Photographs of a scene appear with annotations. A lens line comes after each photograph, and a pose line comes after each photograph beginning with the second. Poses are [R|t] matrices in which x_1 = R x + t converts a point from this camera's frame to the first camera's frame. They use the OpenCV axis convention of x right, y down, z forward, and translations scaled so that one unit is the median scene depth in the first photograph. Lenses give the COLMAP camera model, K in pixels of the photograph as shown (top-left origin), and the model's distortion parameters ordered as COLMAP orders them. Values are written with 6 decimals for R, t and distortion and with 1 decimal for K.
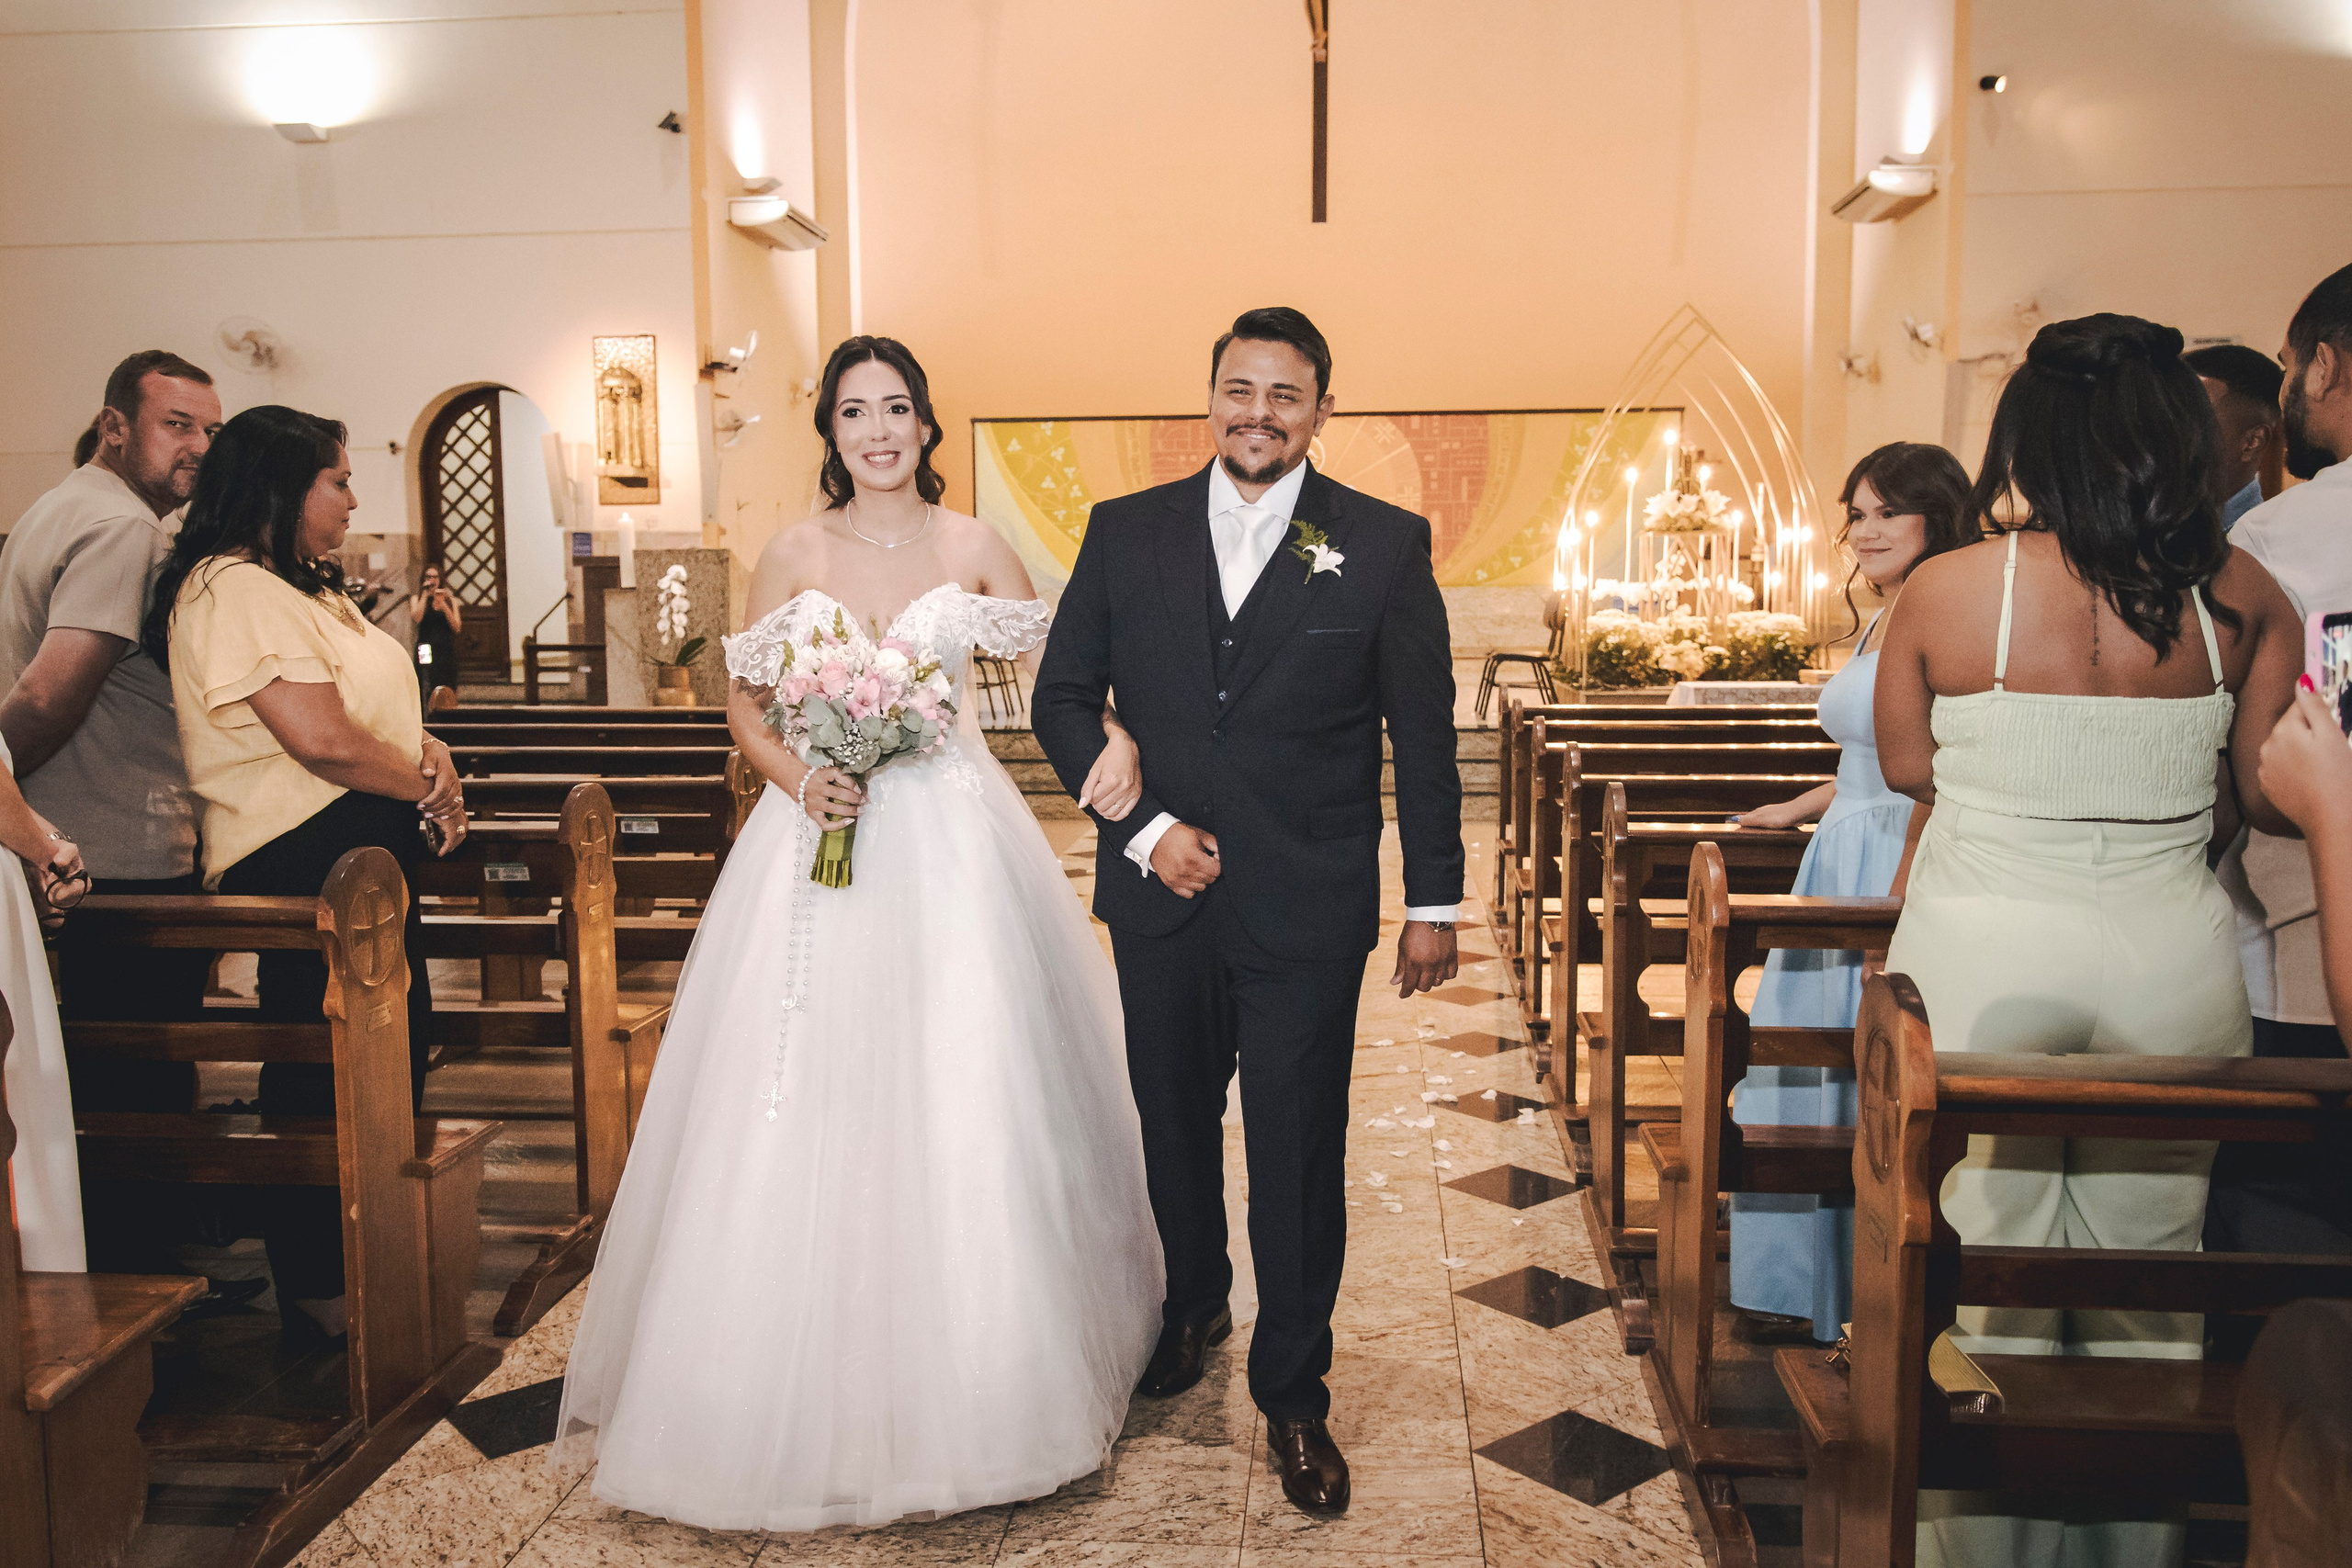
lens RADIAL K [[1936.9, 0, 1176.0], [0, 1936.9, 784.0], [0, 0, 1]] dist [0.008264, 0.006100]
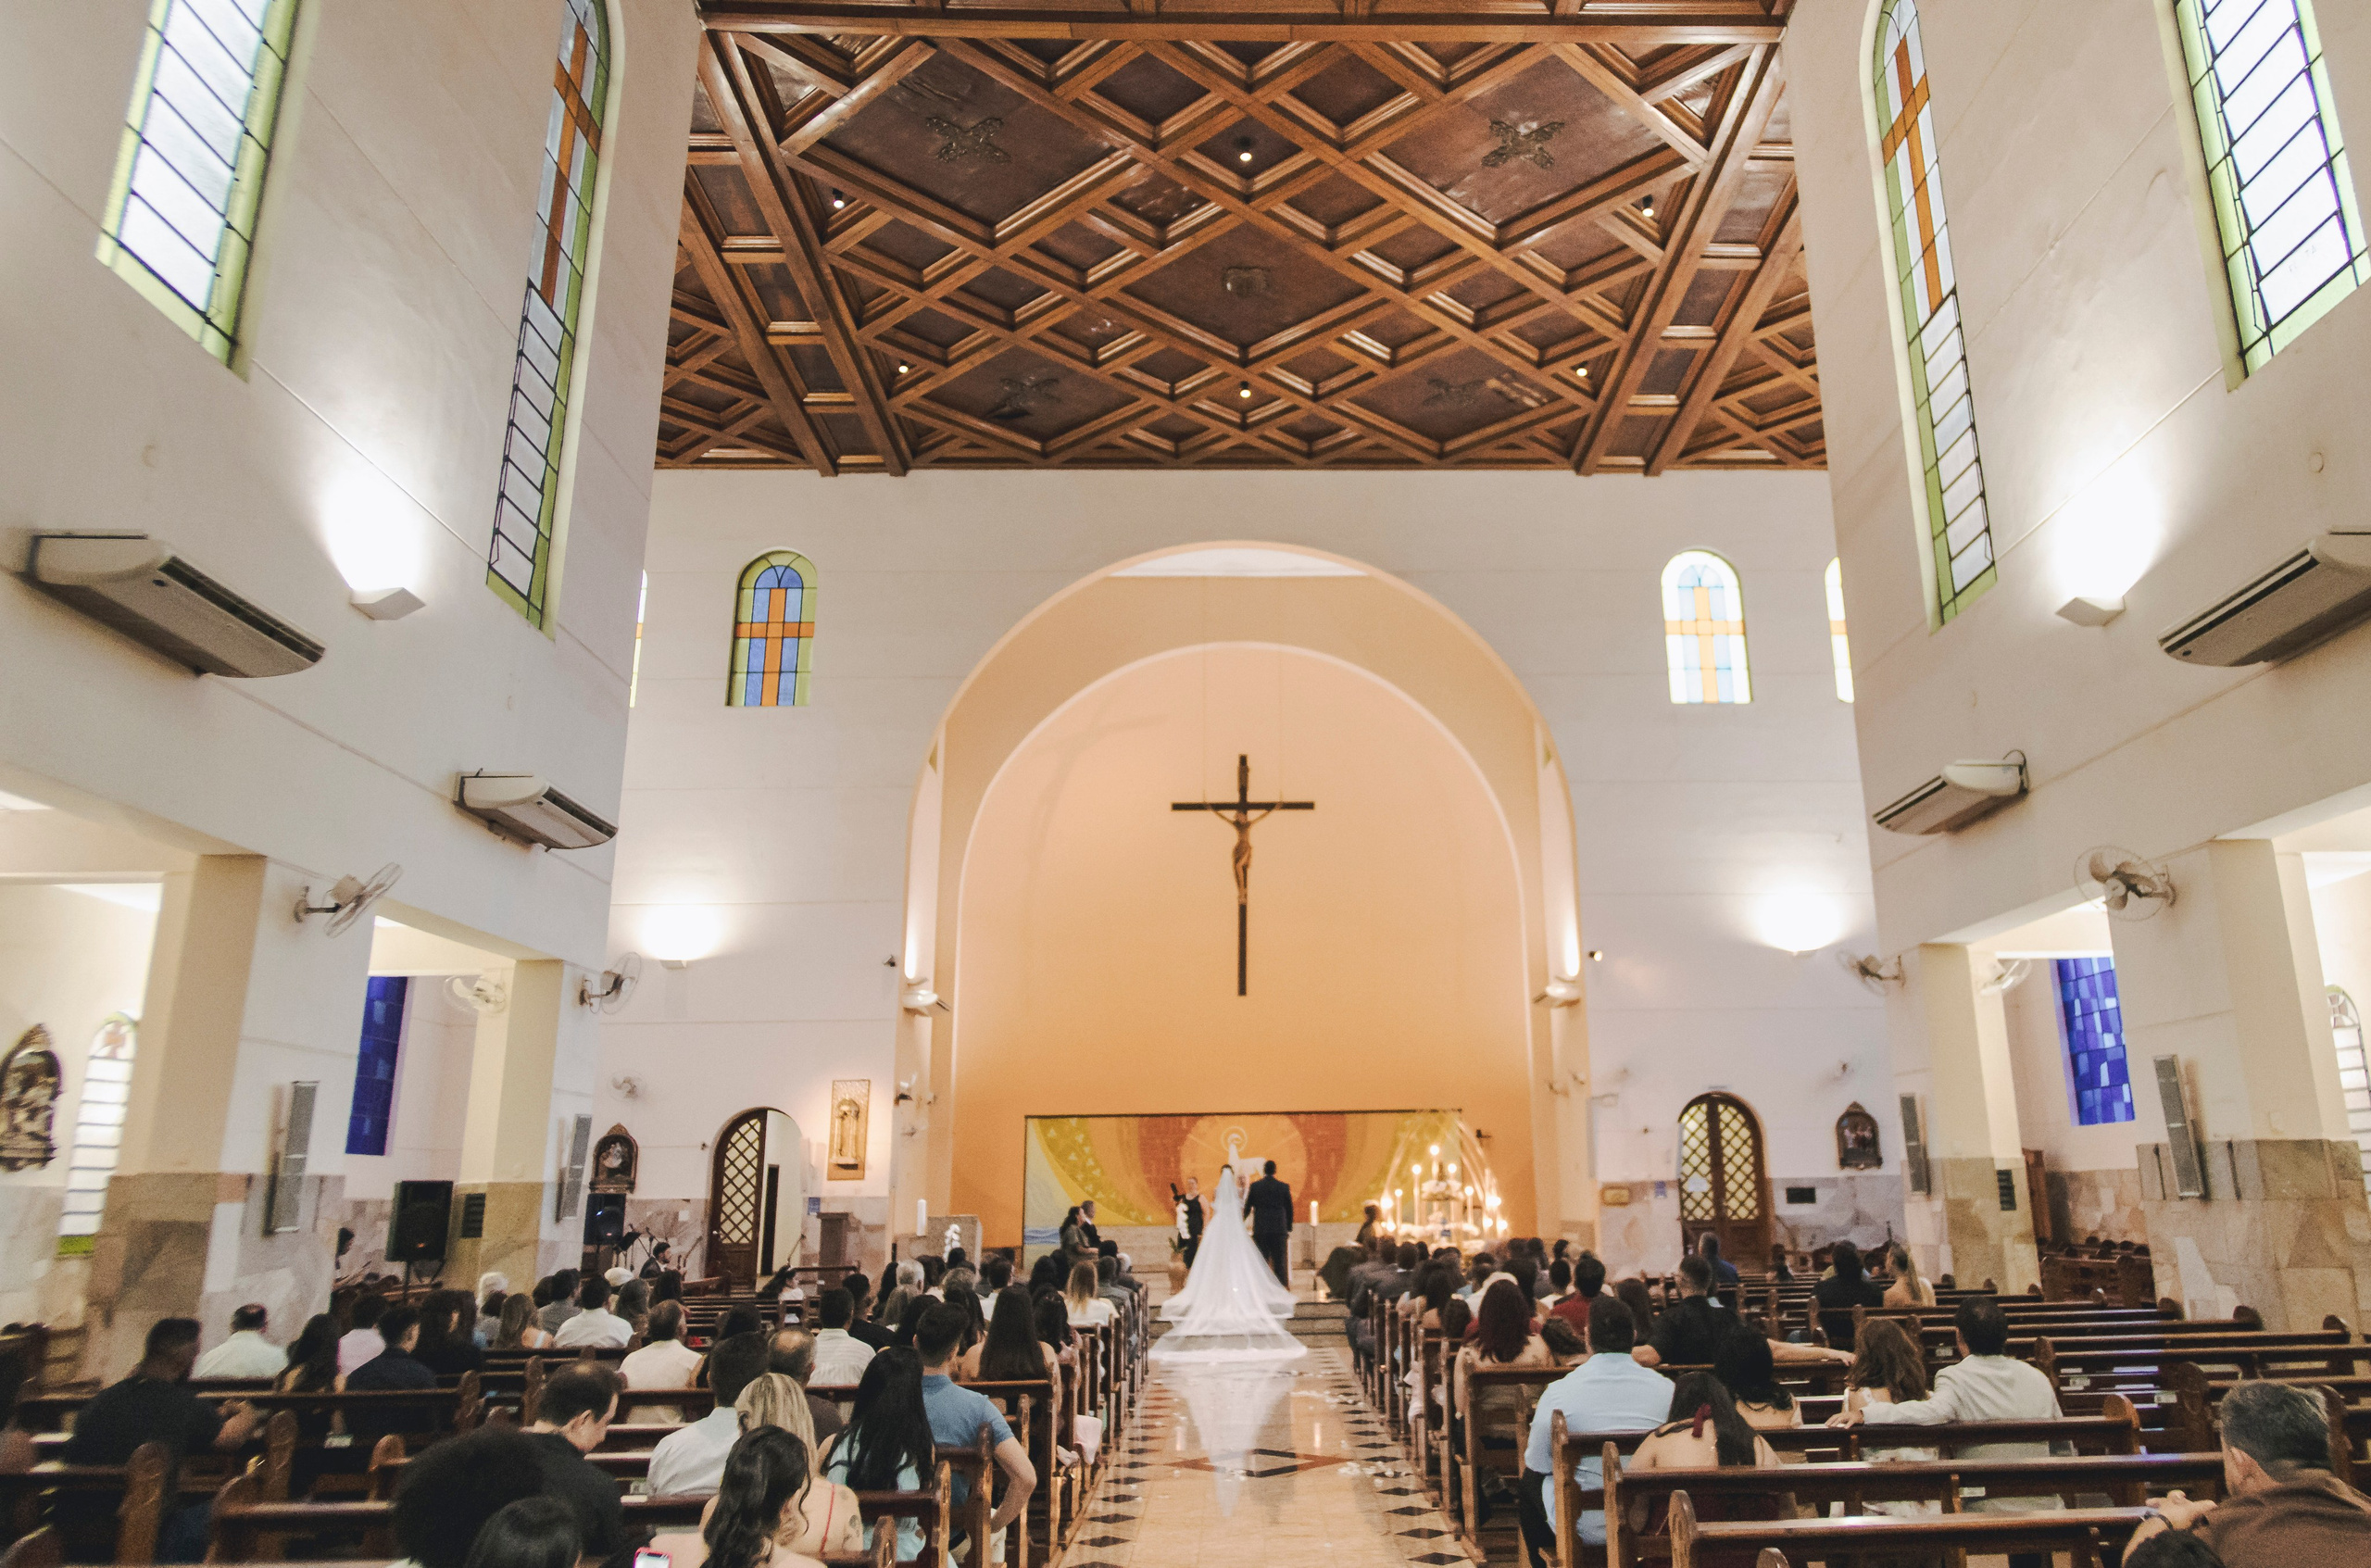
lens RADIAL K [[1716.6, 0, 1323.2], [0, 1716.6, 699.9], [0, 0, 1]] dist [-0.018051, -0.001364]
pose [[0.989737, 0.029975, 0.139720, -0.088043], [0.025235, 0.925724, -0.377357, 0.040752], [-0.140654, 0.377010, 0.915467, -0.565385]]
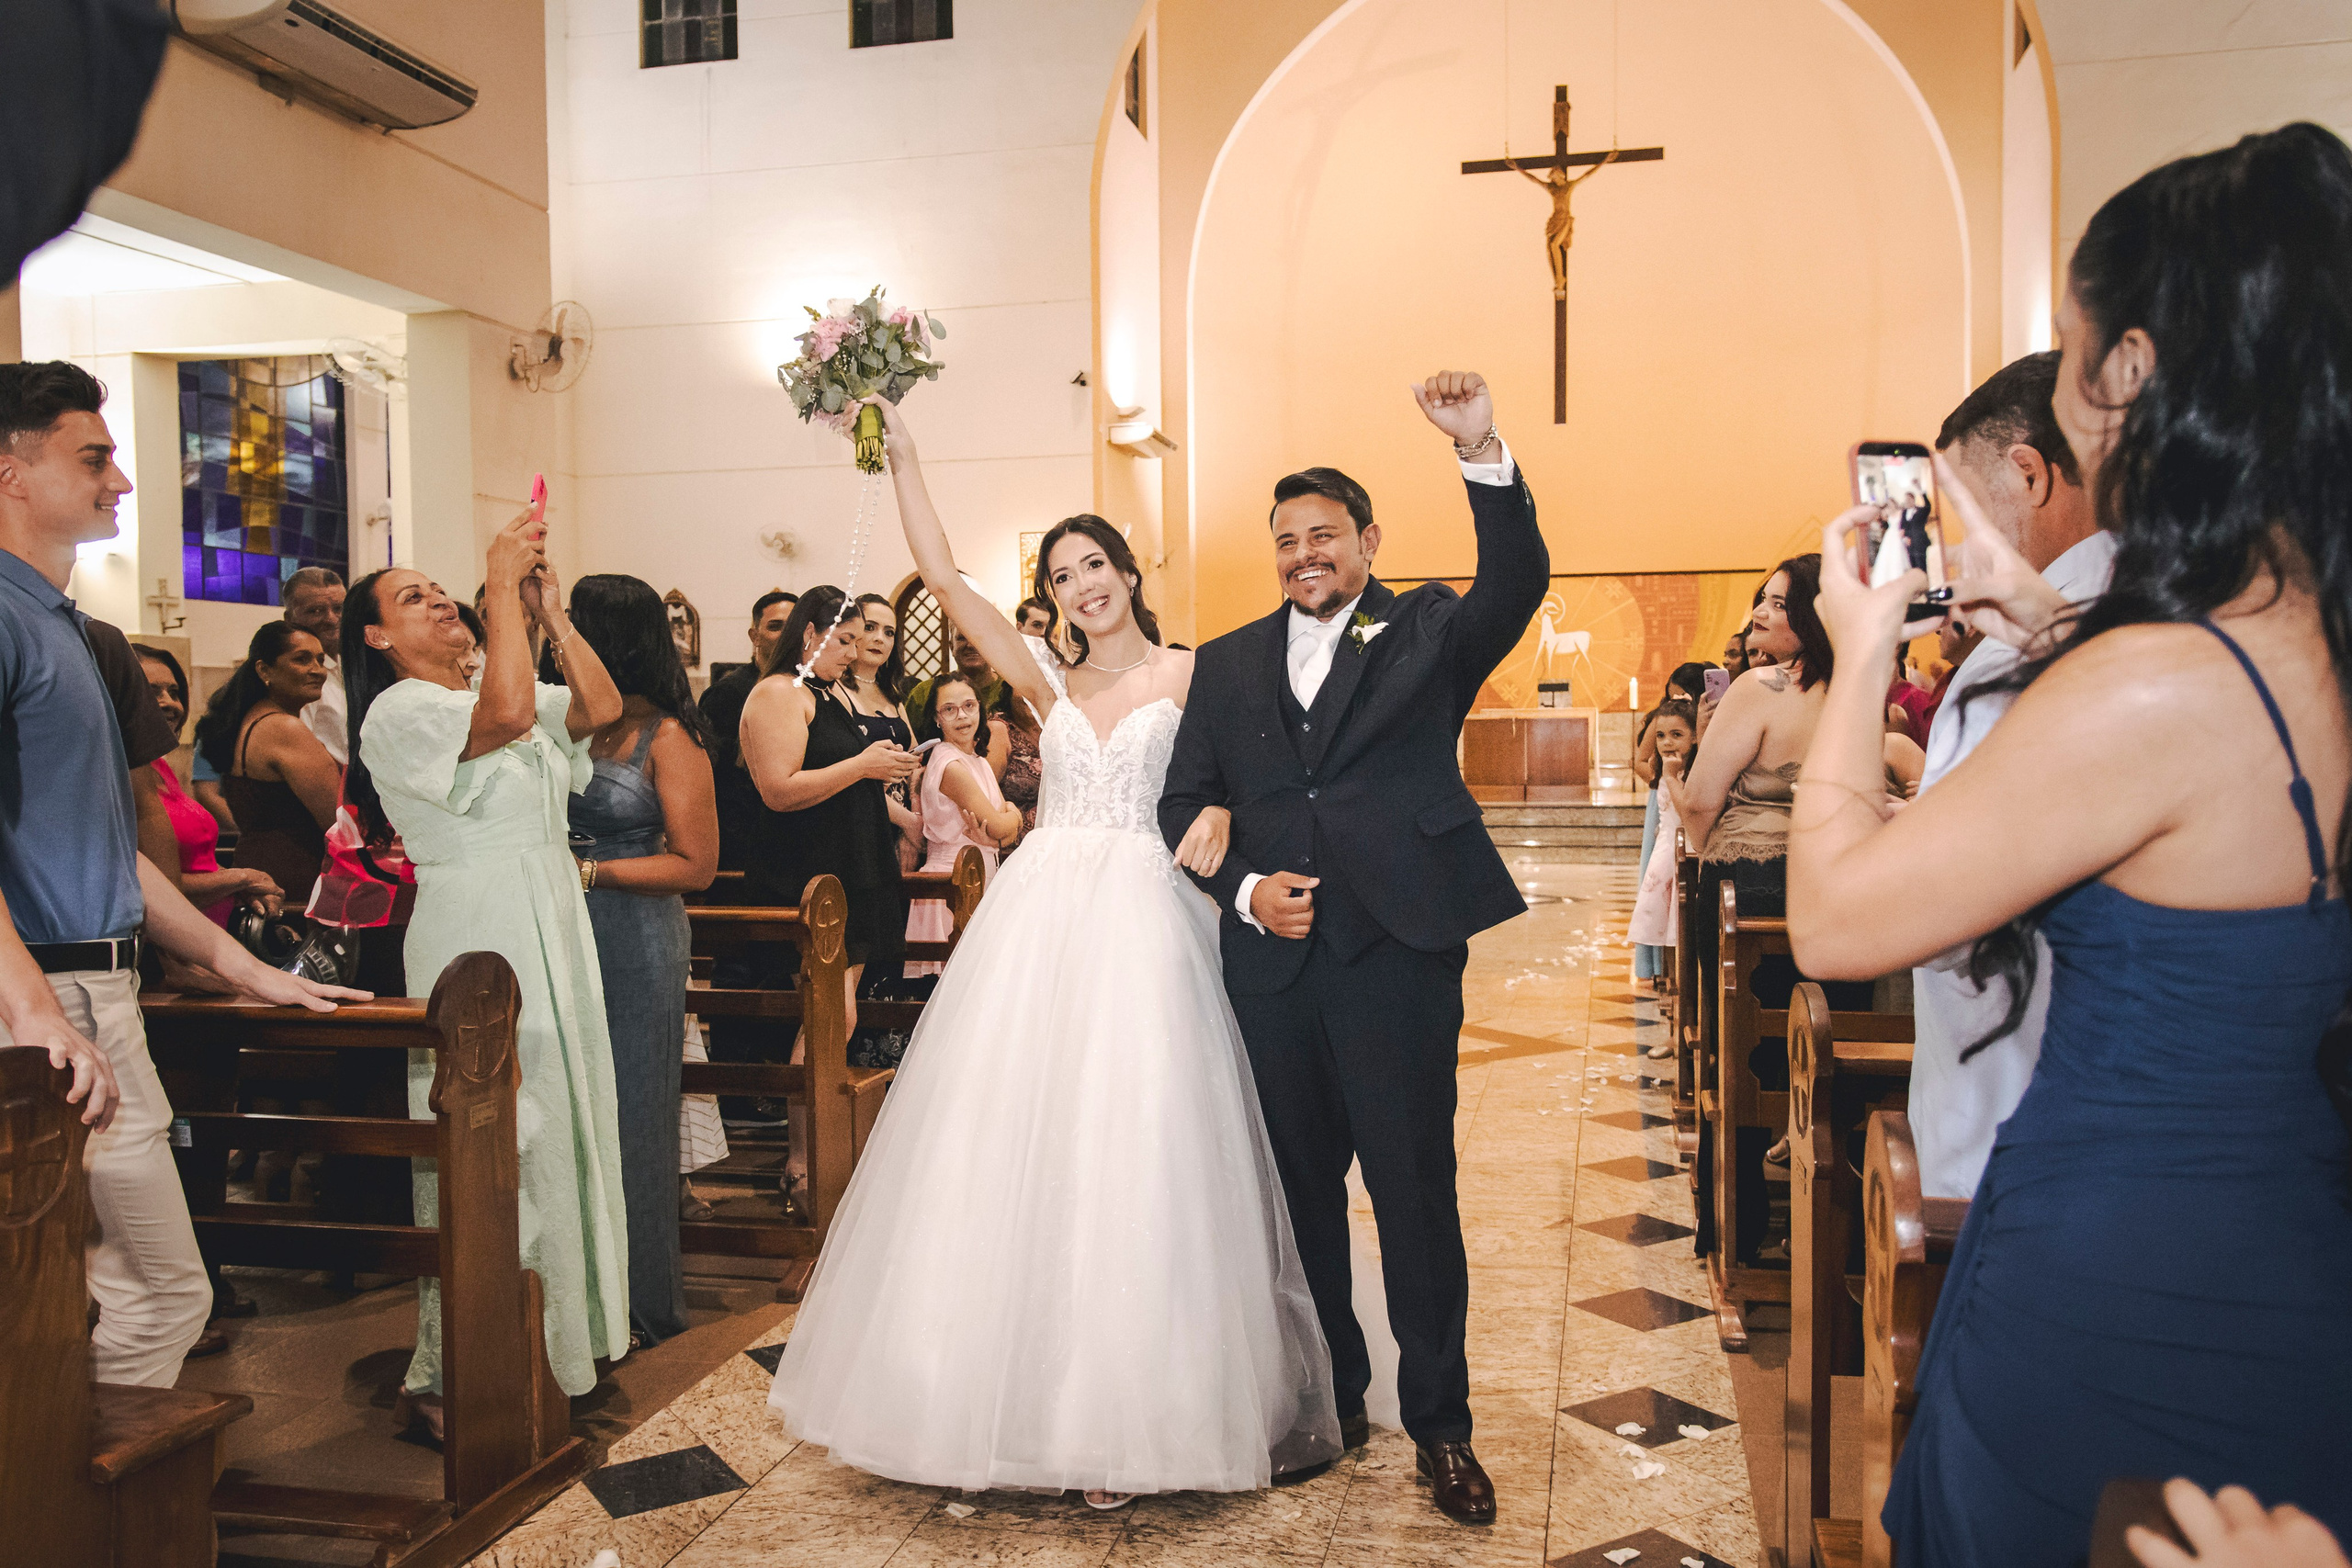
lens RADIAL K [[1936.9, 0, 1176.0], [0, 1936.9, 784.0], [0, 0, 1]] dist [0.008264, 0.006100]
pose [[0.991832, 0.001508, -0.127540, -0.015219], [-0.010007, 0.997768, -0.066025, 0.034852], [0.127155, 0.066762, 0.989633, -0.318233]]
